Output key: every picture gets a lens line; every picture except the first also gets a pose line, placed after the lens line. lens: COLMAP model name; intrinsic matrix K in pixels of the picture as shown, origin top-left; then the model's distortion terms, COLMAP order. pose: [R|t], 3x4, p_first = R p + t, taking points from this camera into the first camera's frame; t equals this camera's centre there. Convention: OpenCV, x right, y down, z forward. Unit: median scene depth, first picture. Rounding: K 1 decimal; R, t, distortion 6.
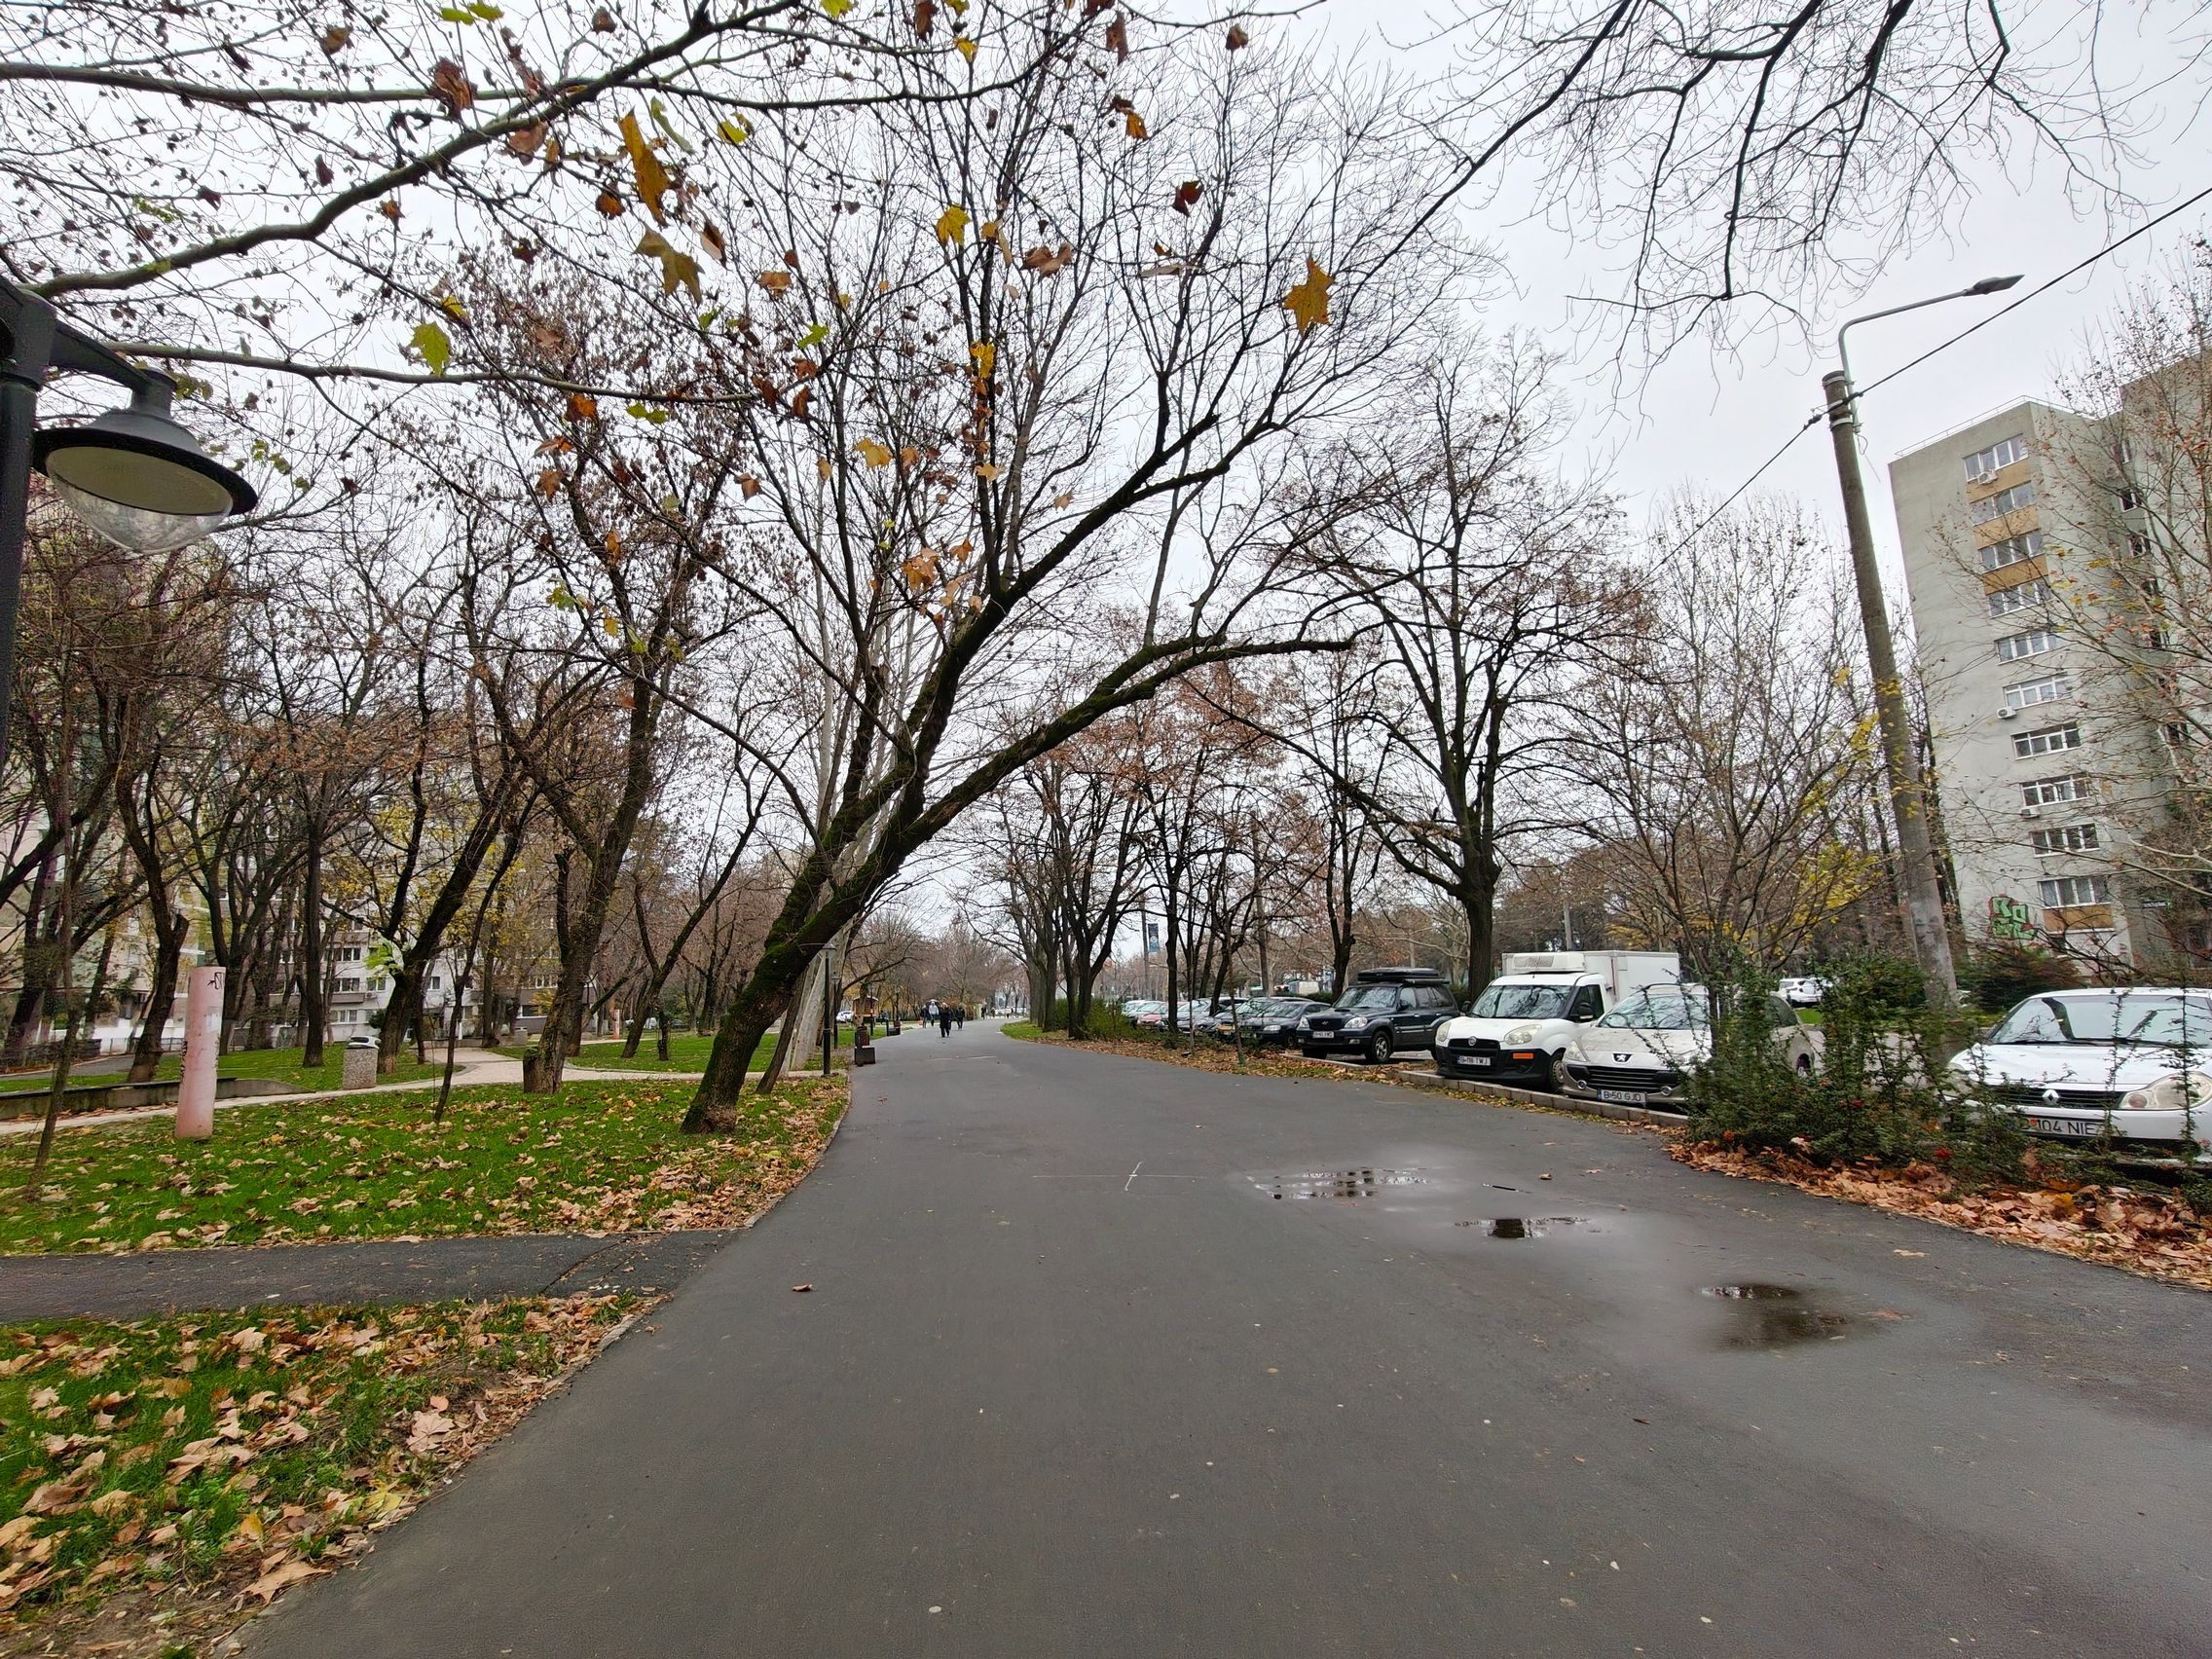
lens RADIAL K [[1061.9, 0, 1047.2], [0, 1061.9, 845.7], [0, 0, 1]] dist [-0.017827, 0.003944]
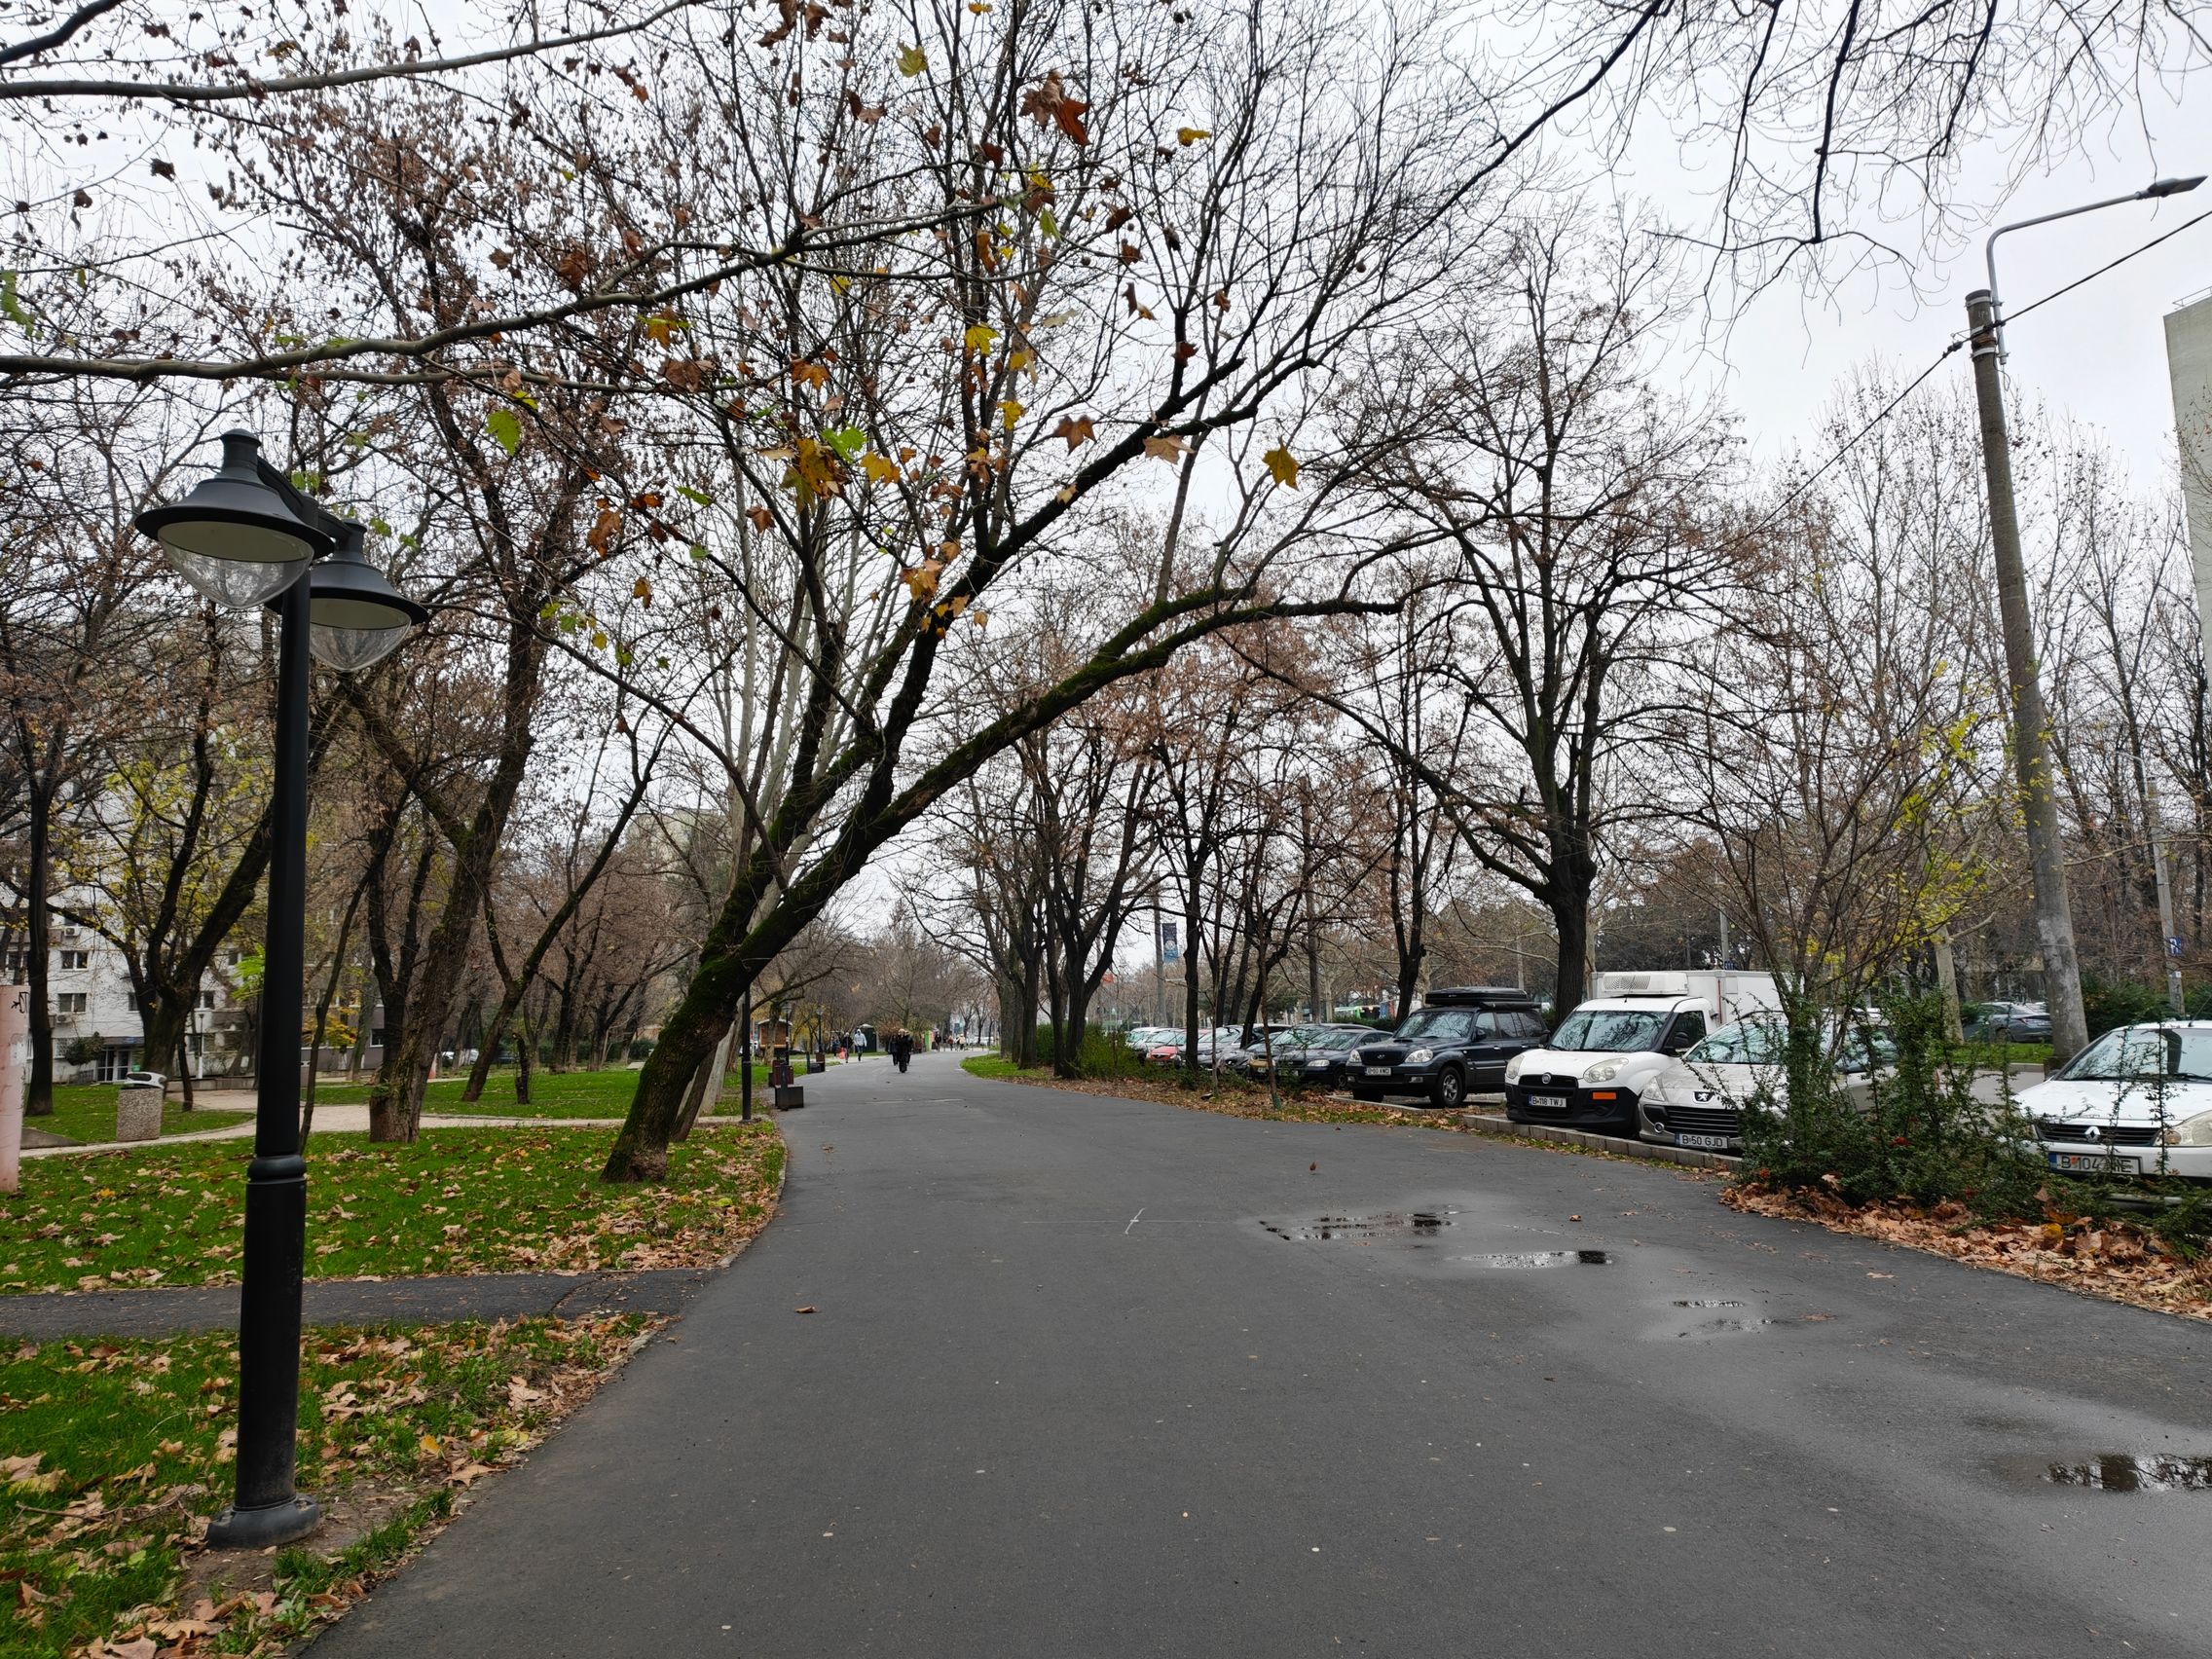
lens RADIAL K [[1533.1, 0, 1116.0], [0, 1533.1, 841.6], [0, 0, 1]] dist [0.007890, 0.010058]
pose [[0.998028, 0.011065, 0.061788, -0.009162], [-0.012594, 0.999623, 0.024405, -0.020754], [-0.061494, -0.025135, 0.997791, -0.141036]]
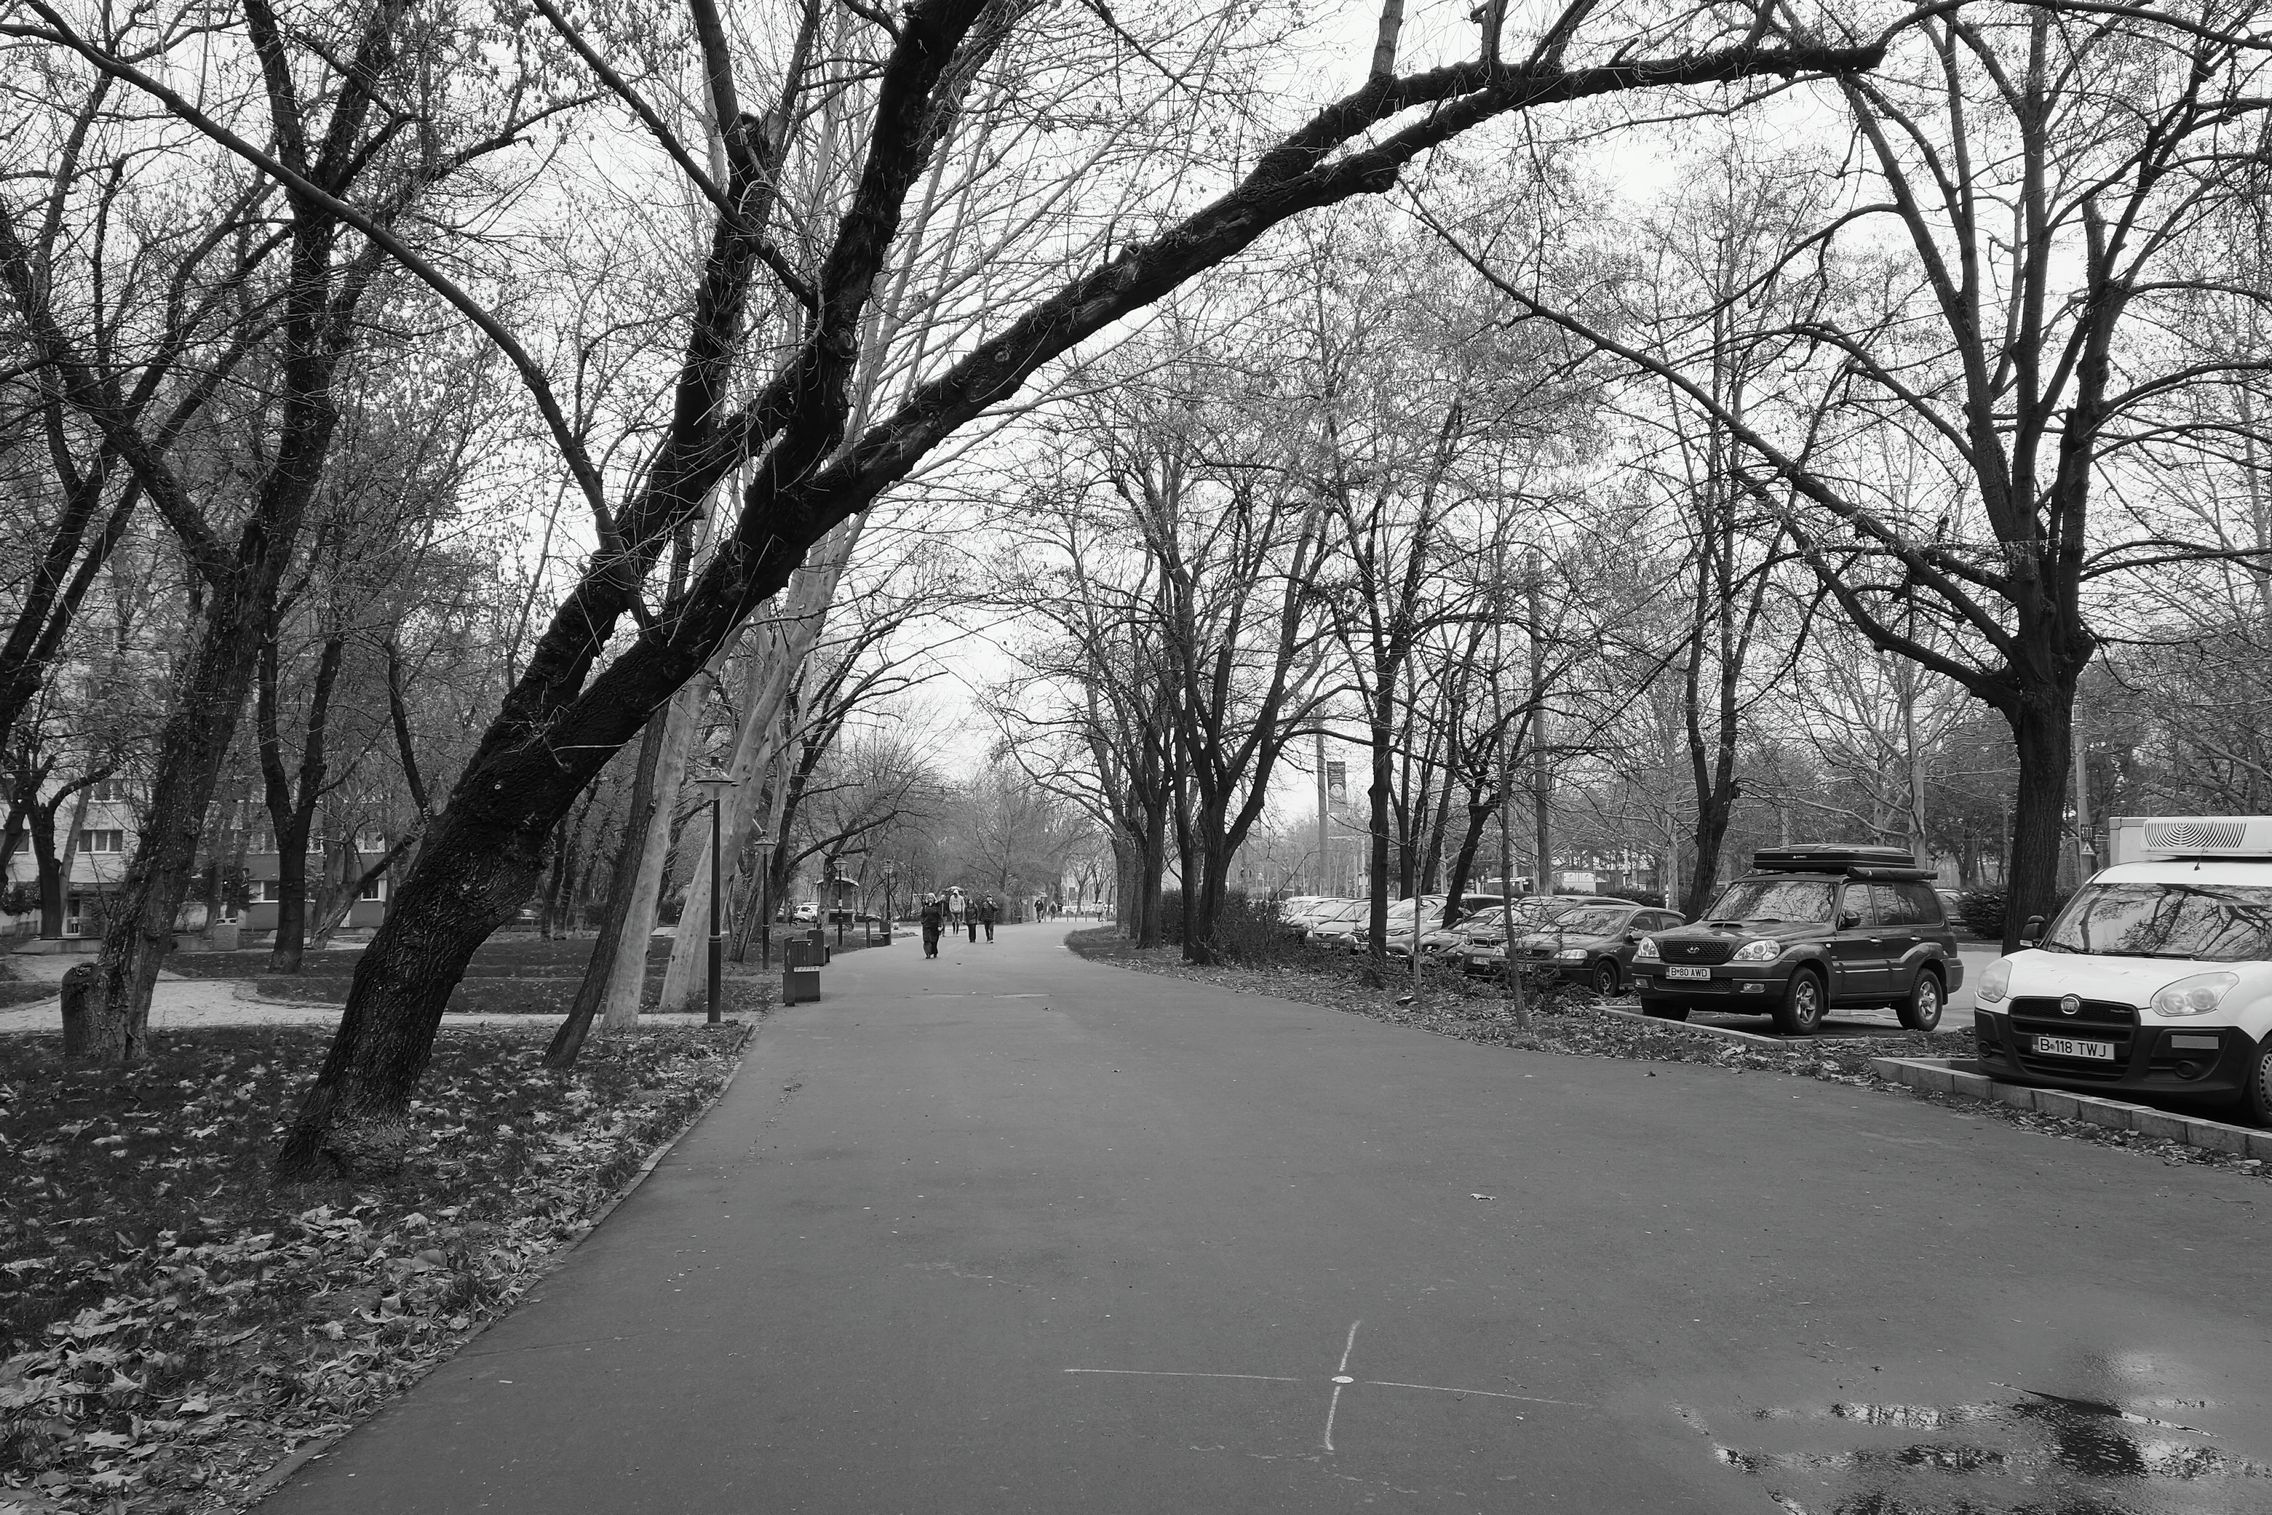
lens RADIAL K [[1691.3, 0, 1141.0], [0, 1691.3, 751.0], [0, 0, 1]] dist [0.016754, 0.011534]
pose [[0.999692, 0.023286, -0.008587, 0.006599], [-0.022714, 0.997845, 0.061552, 0.033038], [0.010002, -0.061338, 0.998067, 0.223734]]
